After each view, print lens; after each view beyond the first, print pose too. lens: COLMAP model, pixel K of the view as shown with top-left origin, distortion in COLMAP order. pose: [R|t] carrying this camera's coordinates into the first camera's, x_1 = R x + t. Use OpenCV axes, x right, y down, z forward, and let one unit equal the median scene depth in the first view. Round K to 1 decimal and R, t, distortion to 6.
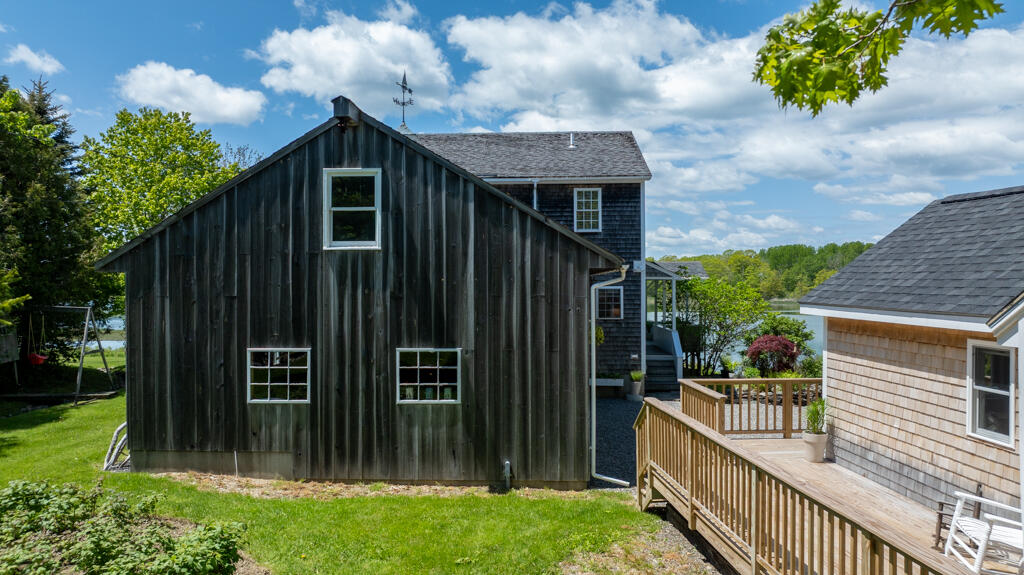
lens RADIAL K [[721.4, 0, 512.0], [0, 721.4, 287.5], [0, 0, 1]] dist [-0.038427, 0.037992]
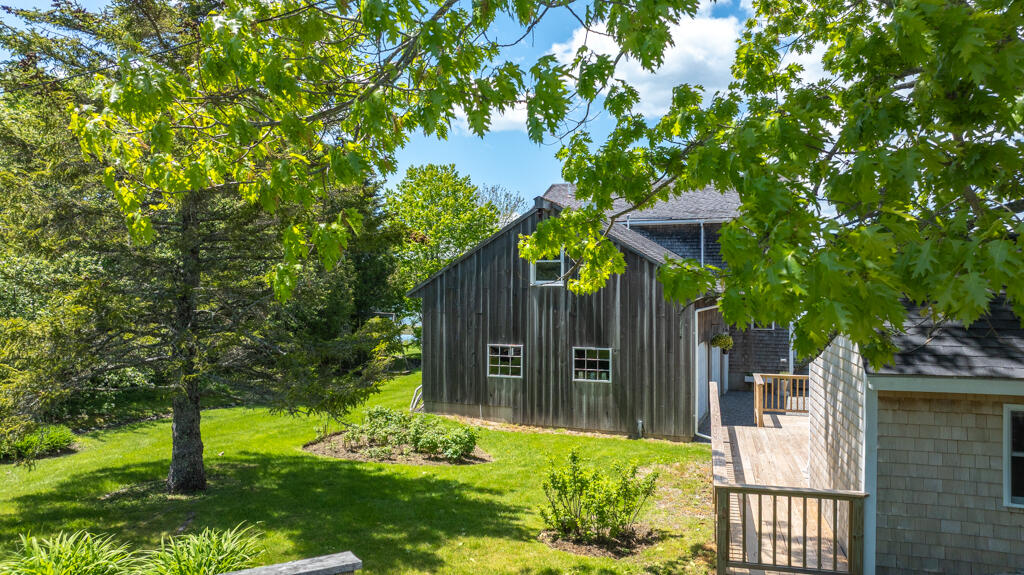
lens RADIAL K [[563.6, 0, 490.7], [0, 563.6, 299.6], [0, 0, 1]] dist [-0.001711, -0.000004]
pose [[0.935396, 0.003892, -0.353580, 0.119224], [-0.003803, 0.999992, 0.000946, -0.023471], [0.353581, 0.000460, 0.935404, -0.264543]]
